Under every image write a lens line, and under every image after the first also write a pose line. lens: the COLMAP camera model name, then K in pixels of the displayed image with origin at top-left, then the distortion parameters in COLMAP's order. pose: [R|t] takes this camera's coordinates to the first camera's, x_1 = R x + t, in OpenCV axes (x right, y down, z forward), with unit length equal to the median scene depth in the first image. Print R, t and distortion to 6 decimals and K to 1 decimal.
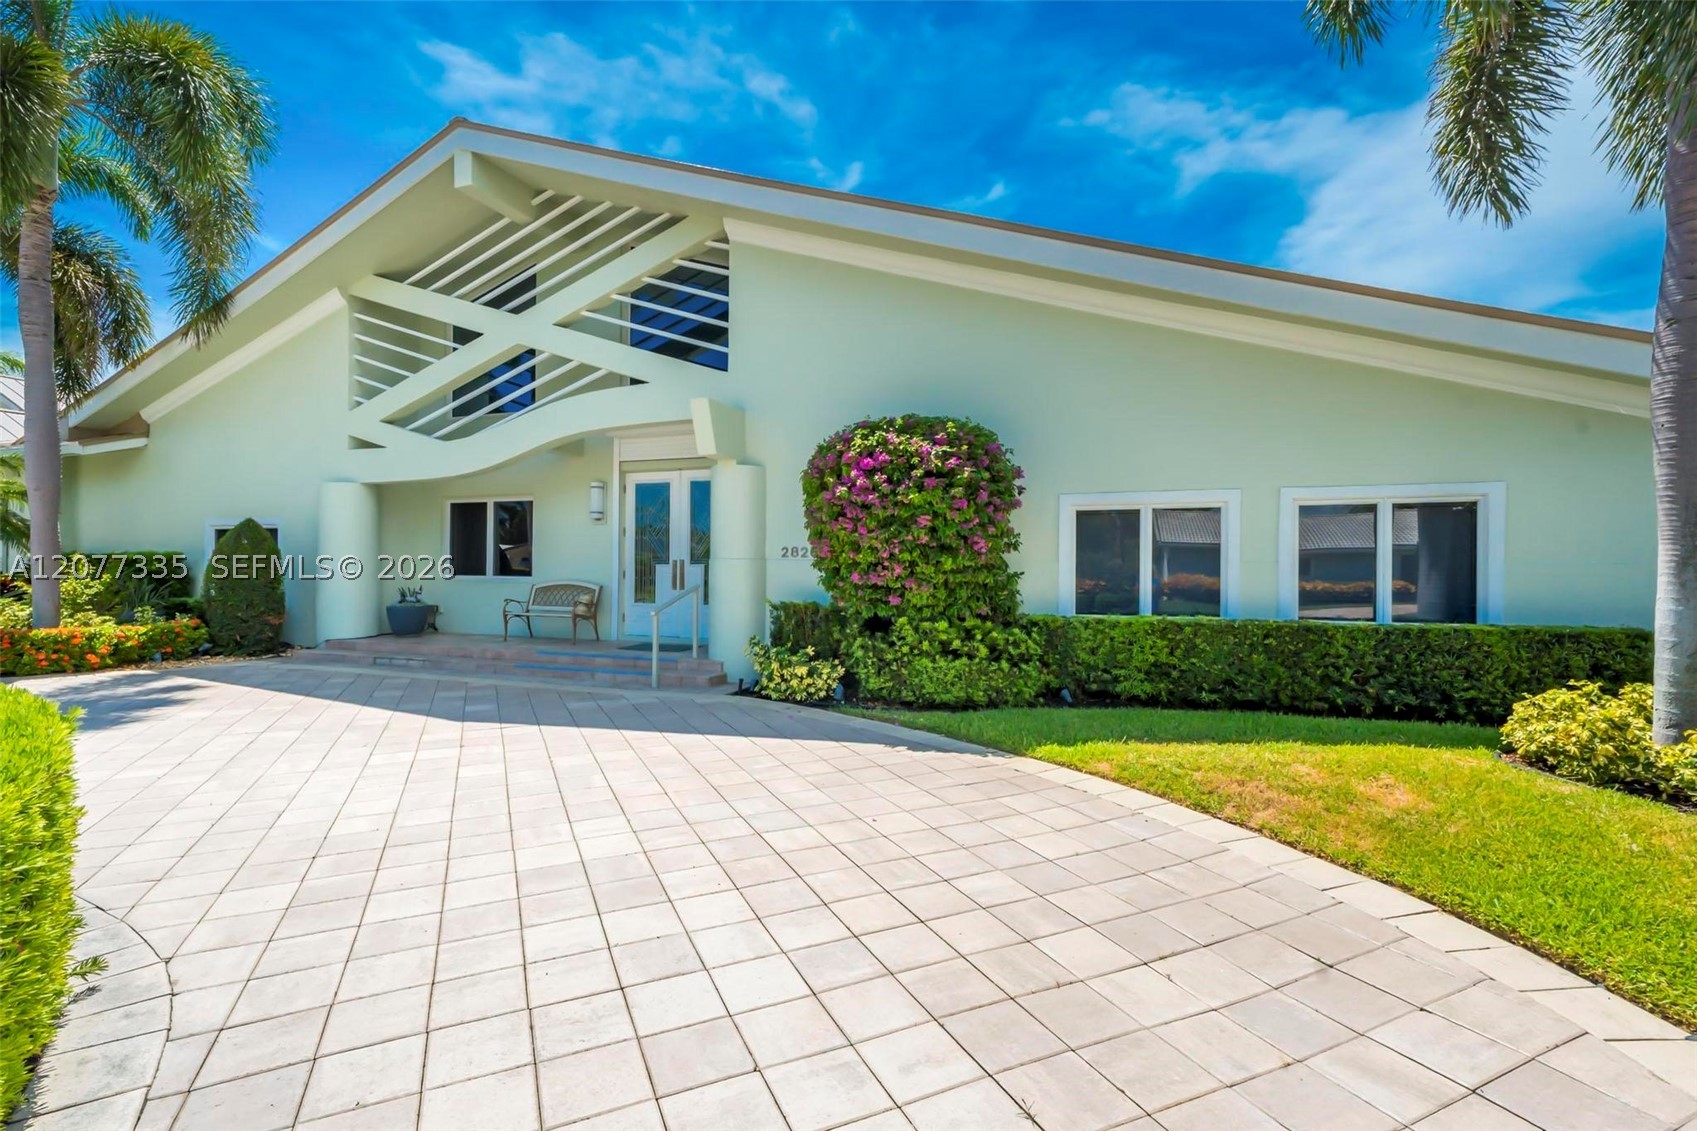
lens RADIAL K [[786.4, 0, 853.6], [0, 786.4, 566.1], [0, 0, 1]] dist [-0.001619, 0.001008]
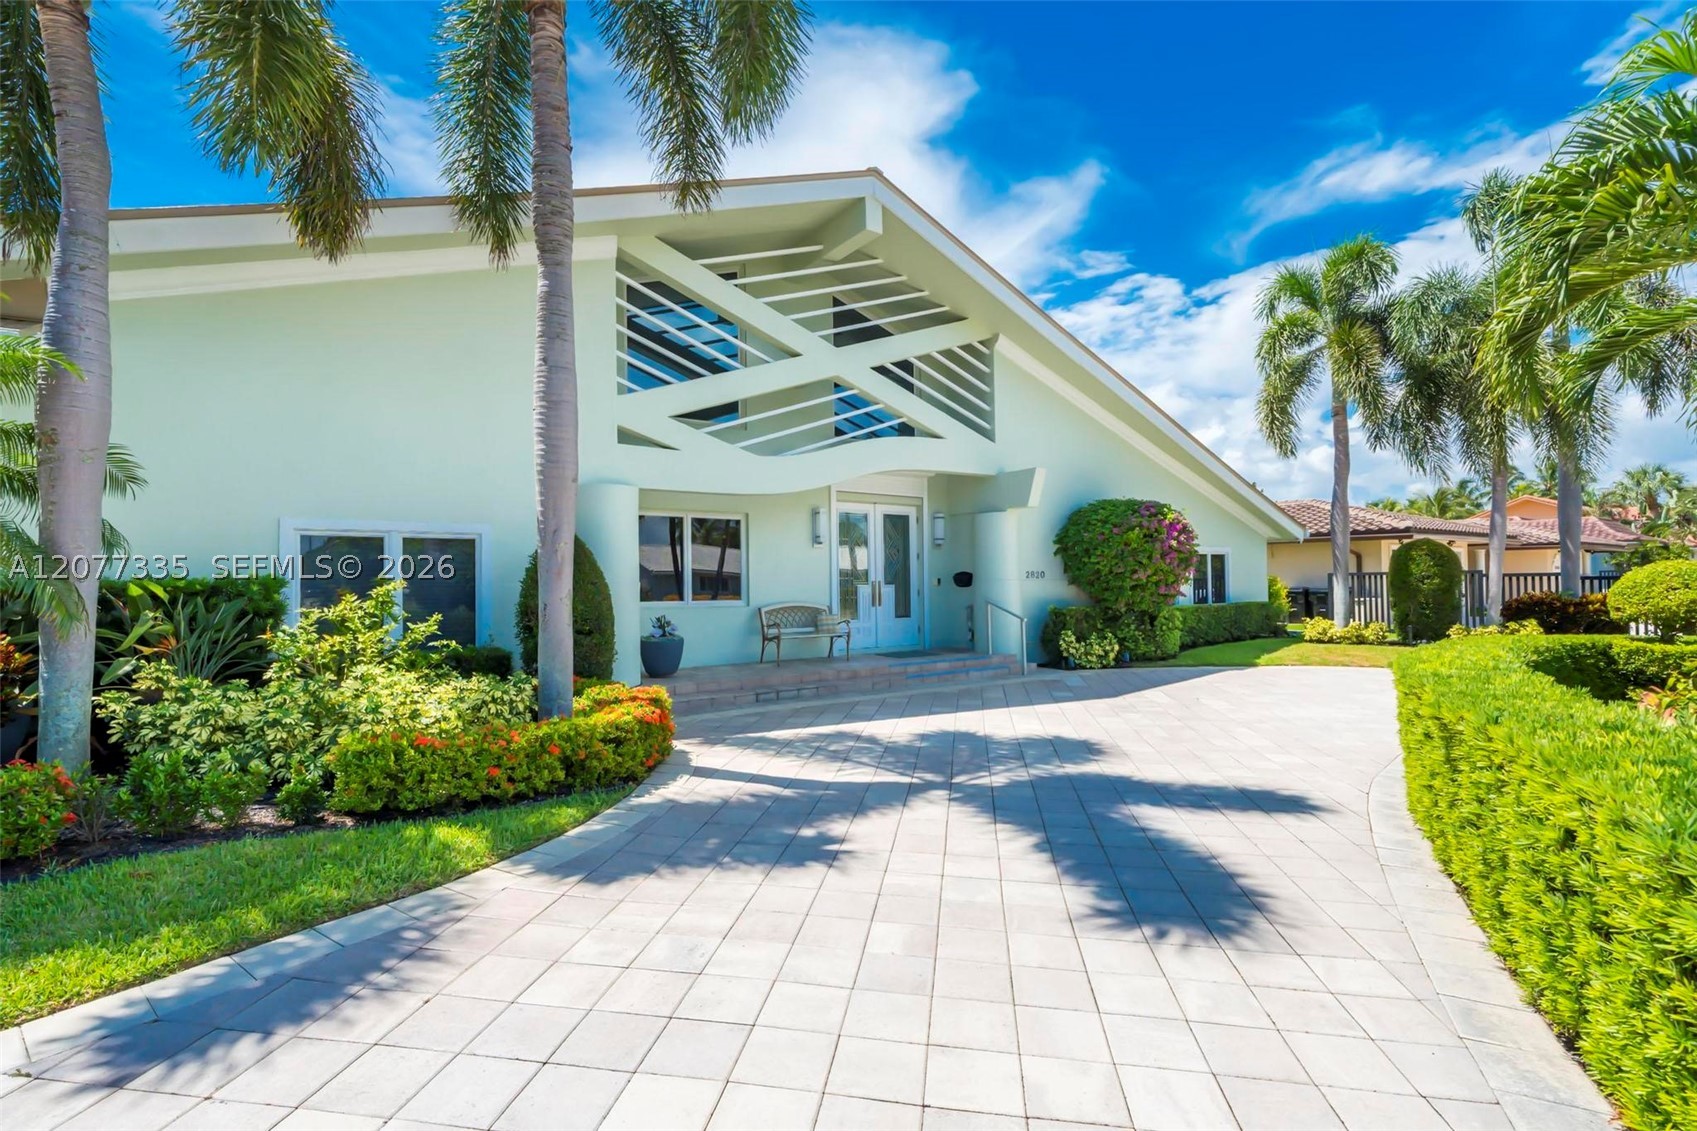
lens RADIAL K [[786.4, 0, 853.6], [0, 786.4, 566.1], [0, 0, 1]] dist [-0.001619, 0.001008]
pose [[0.536487, 0.002512, 0.843905, -1.223026], [0.014133, 0.999829, -0.011961, -0.016583], [-0.843790, 0.018344, 0.536360, 0.402395]]
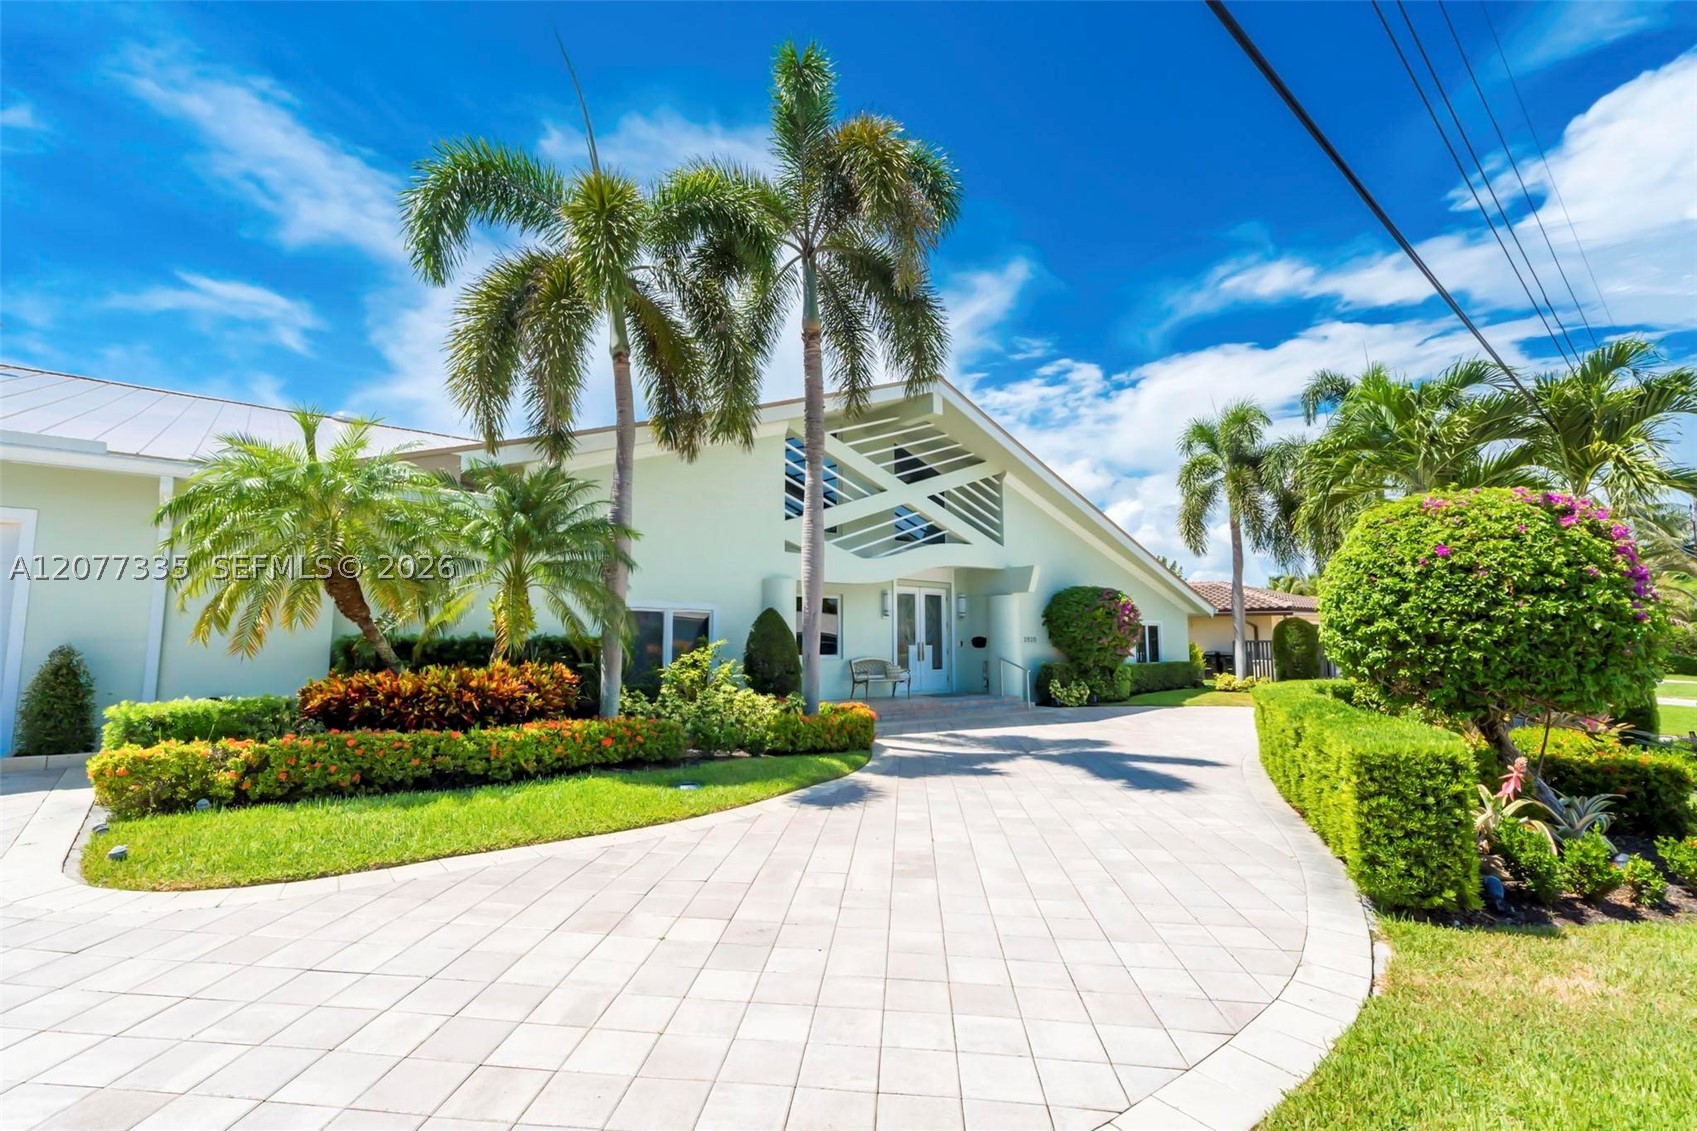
lens RADIAL K [[768.6, 0, 857.6], [0, 768.6, 554.8], [0, 0, 1]] dist [-0.009429, 0.000268]
pose [[0.465398, 0.092936, 0.880209, -1.699898], [0.000746, 0.994431, -0.105391, -0.021313], [-0.885101, 0.049705, 0.462737, 0.369228]]
